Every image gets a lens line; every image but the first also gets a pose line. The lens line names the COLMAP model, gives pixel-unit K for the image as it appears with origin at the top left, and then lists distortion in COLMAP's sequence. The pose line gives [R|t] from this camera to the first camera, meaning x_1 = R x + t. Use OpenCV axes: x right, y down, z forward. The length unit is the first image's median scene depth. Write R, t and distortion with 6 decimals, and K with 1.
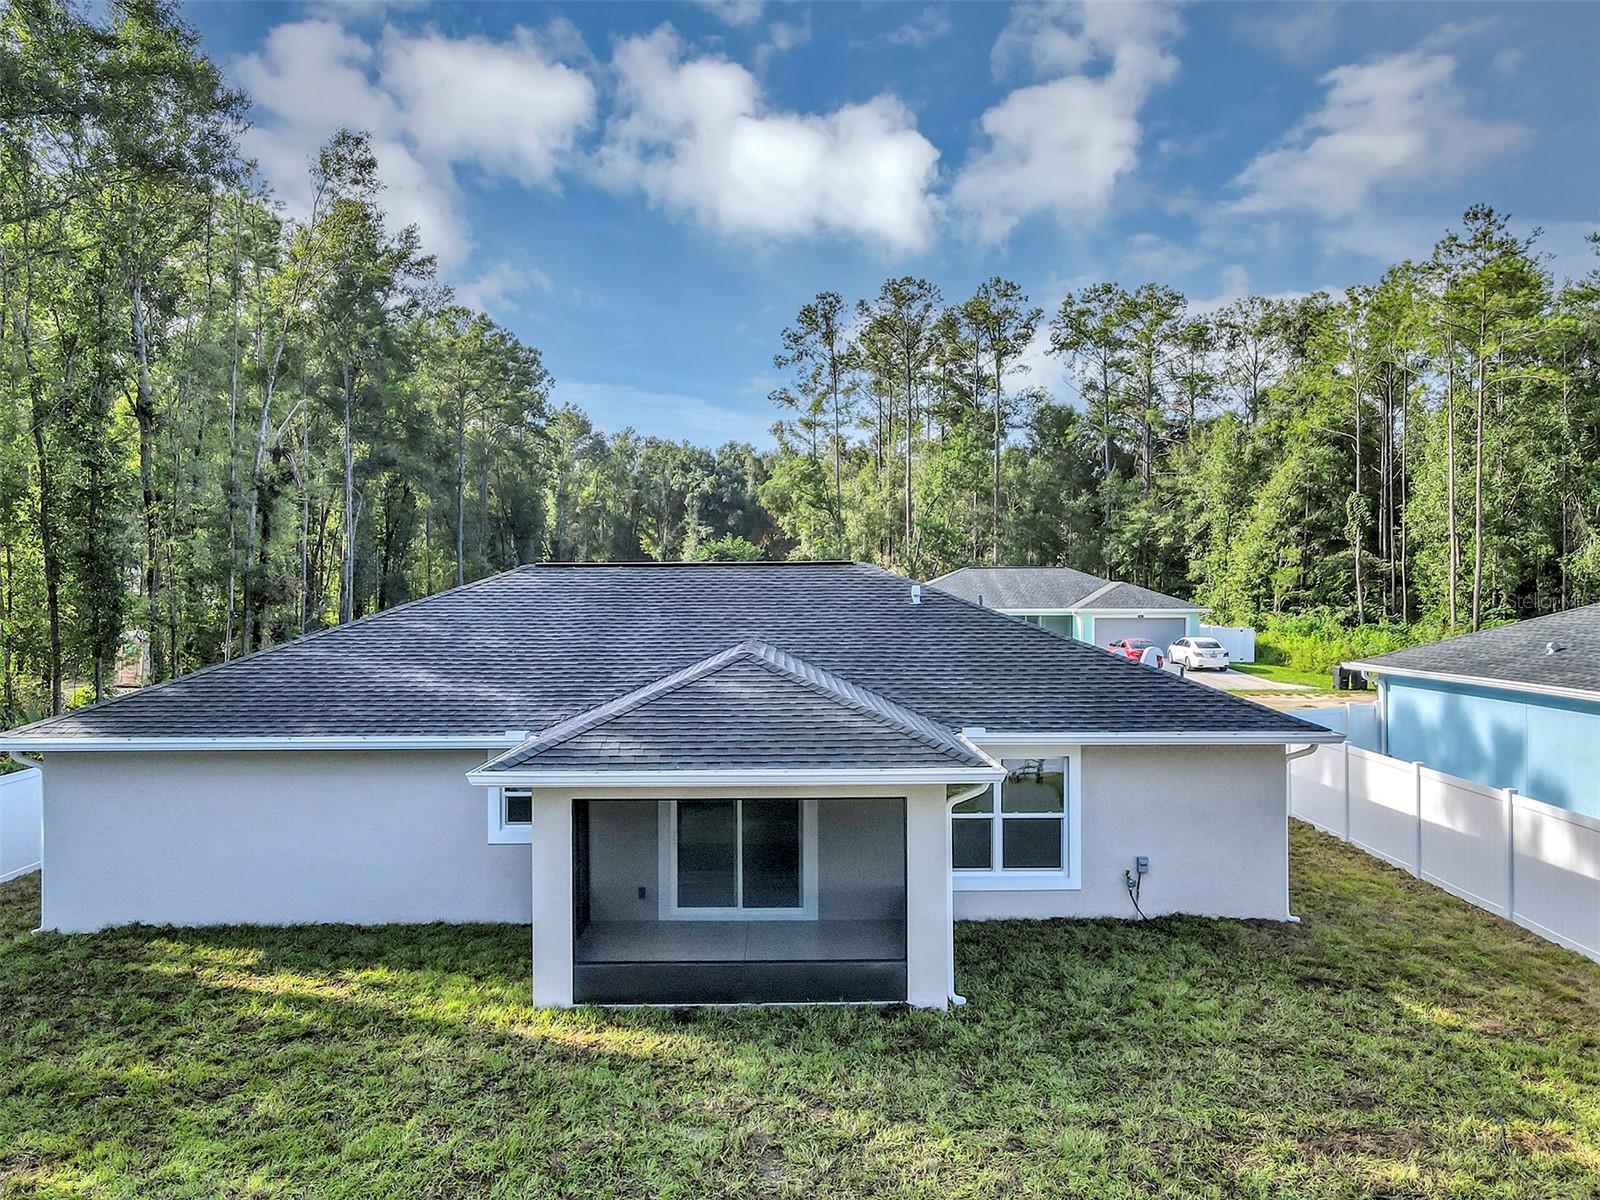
lens RADIAL K [[1176.7, 0, 792.2], [0, 1176.7, 587.7], [0, 0, 1]] dist [0.004816, 0.011669]
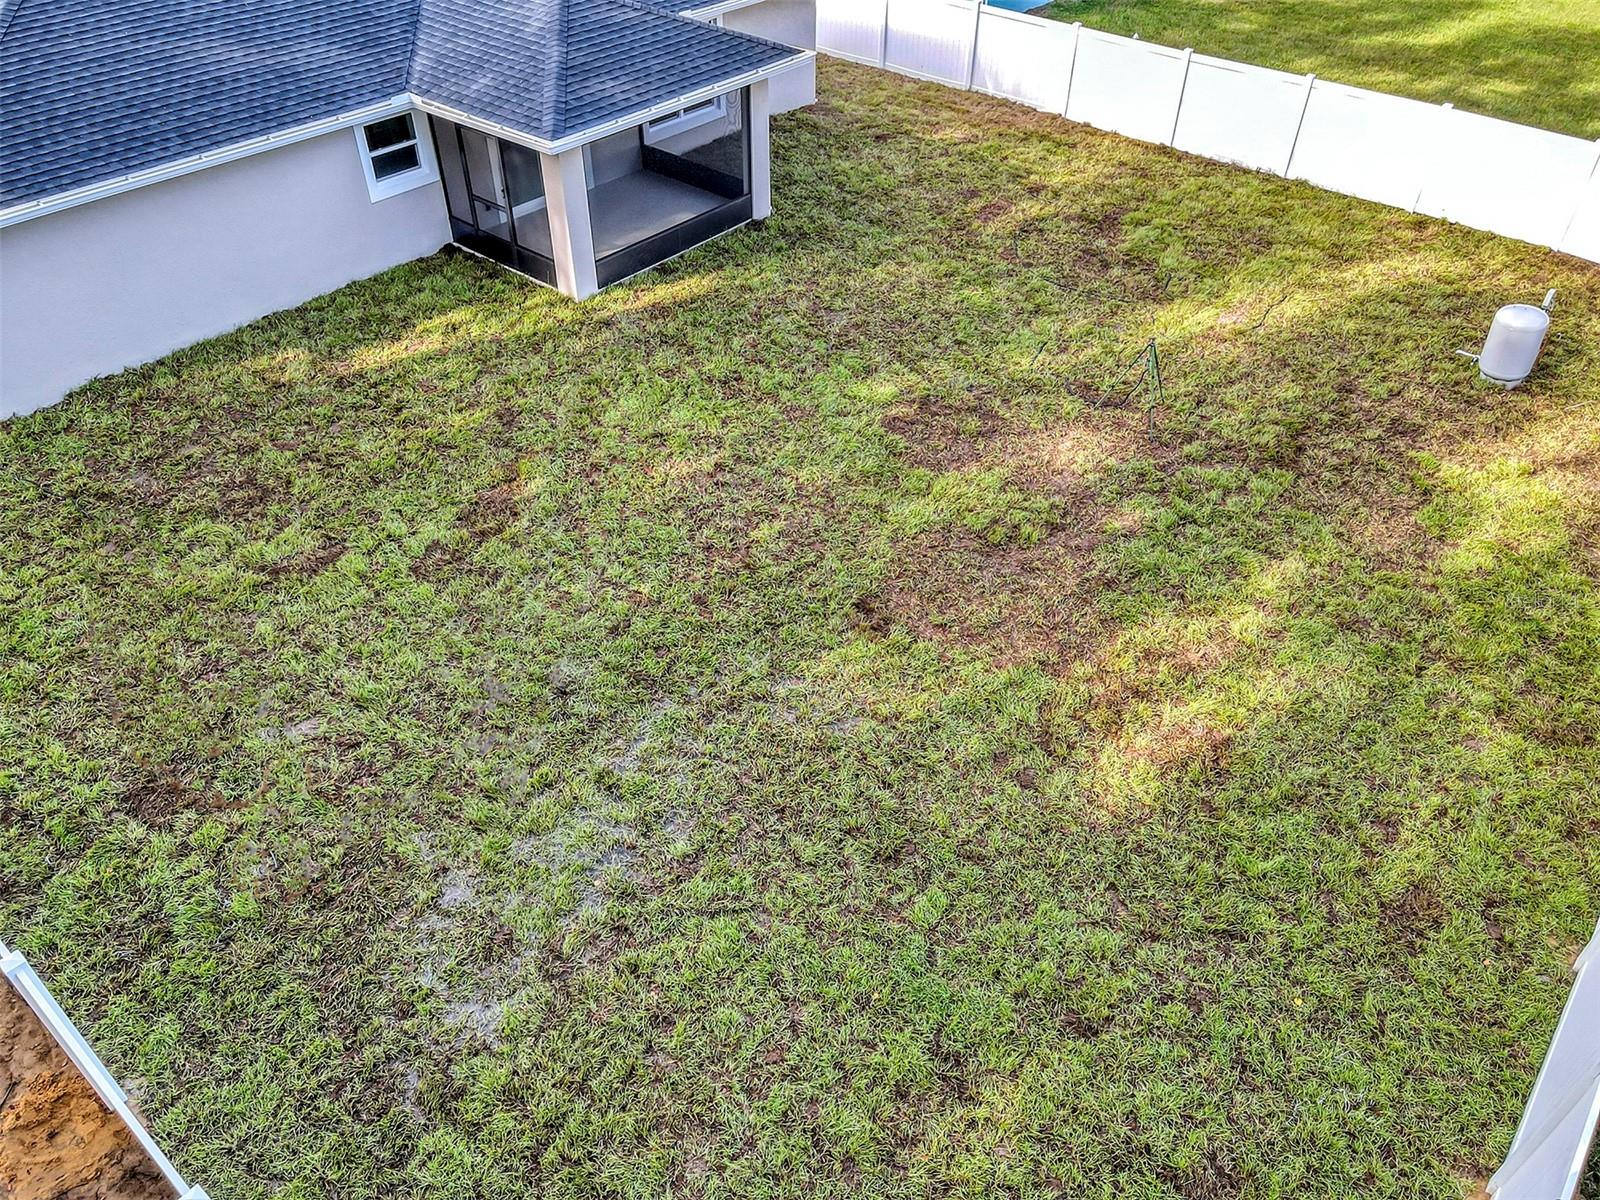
lens RADIAL K [[1176.7, 0, 792.2], [0, 1176.7, 587.7], [0, 0, 1]] dist [0.004816, 0.011669]
pose [[0.653942, -0.481874, 0.583230, -0.909509], [-0.003209, 0.769139, 0.639073, -0.246198], [-0.756538, -0.419788, 0.501426, -0.040843]]
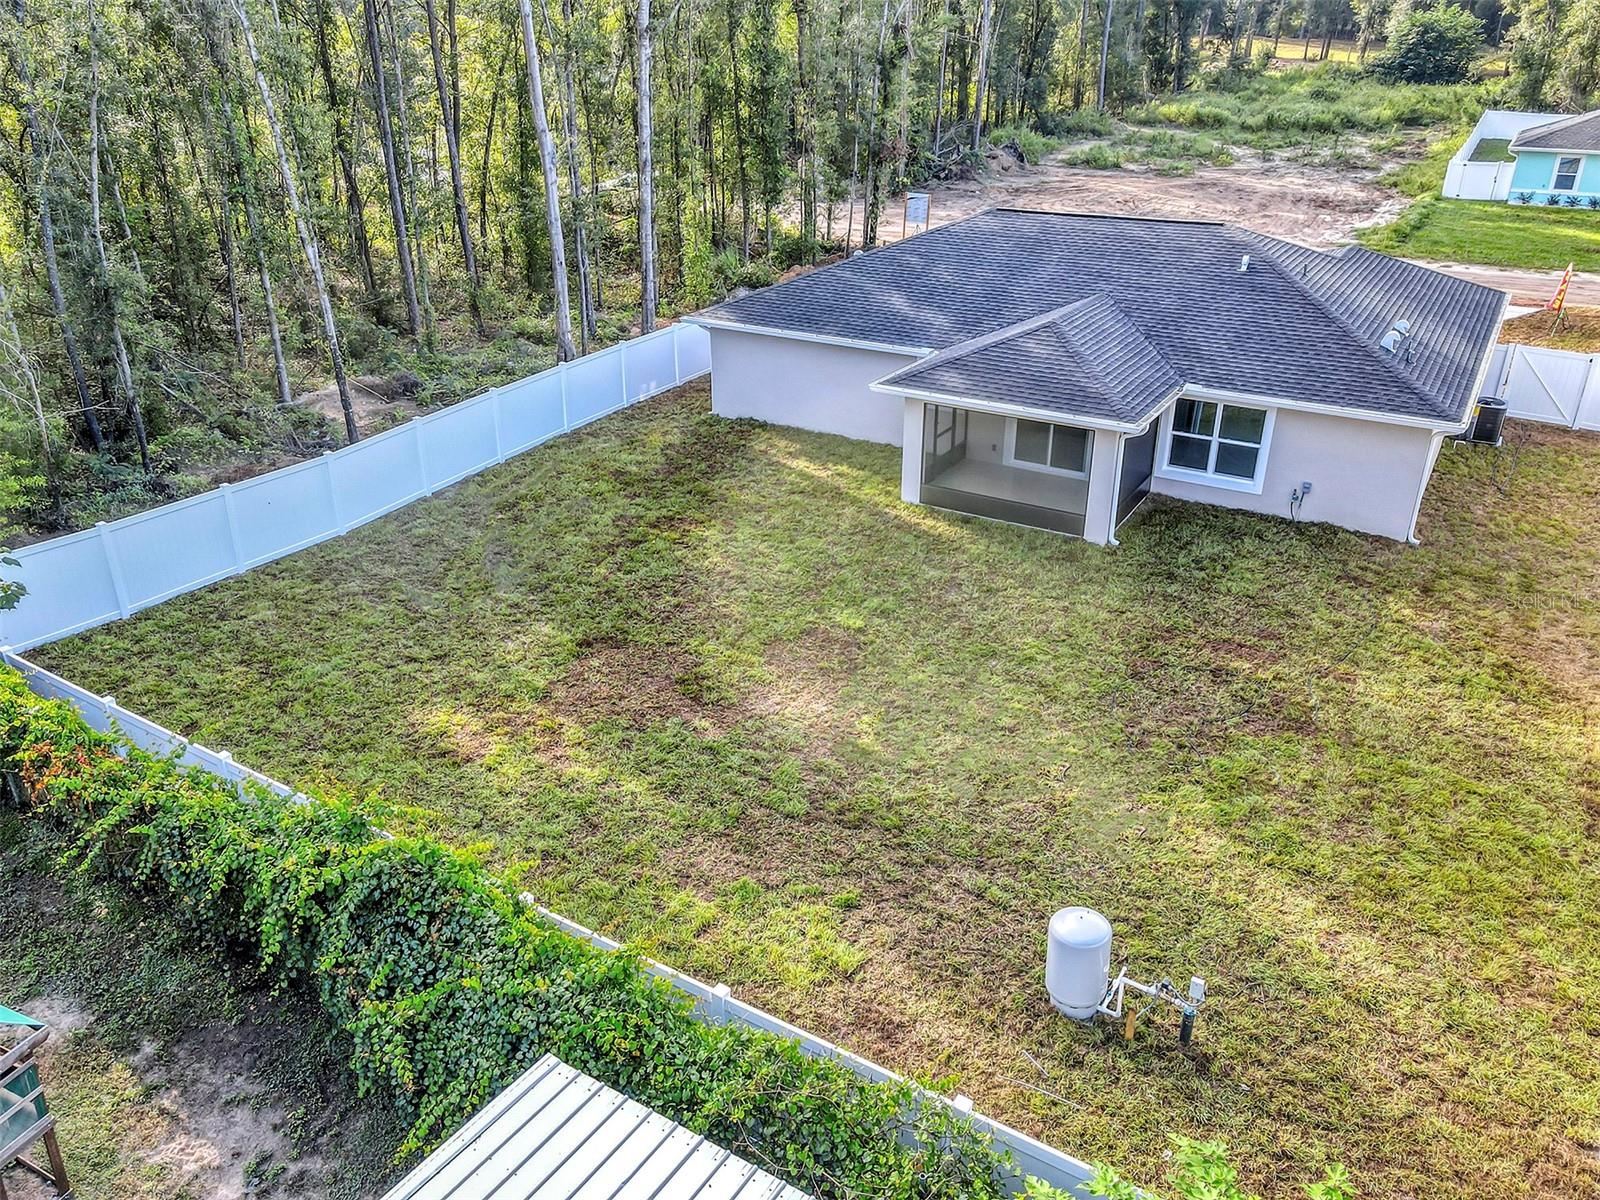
lens RADIAL K [[1176.7, 0, 792.2], [0, 1176.7, 587.7], [0, 0, 1]] dist [0.004816, 0.011669]
pose [[0.845583, 0.230015, -0.481750, 0.541311], [0.002532, 0.900678, 0.434479, -0.330499], [0.533838, -0.368608, 0.761016, -0.587016]]
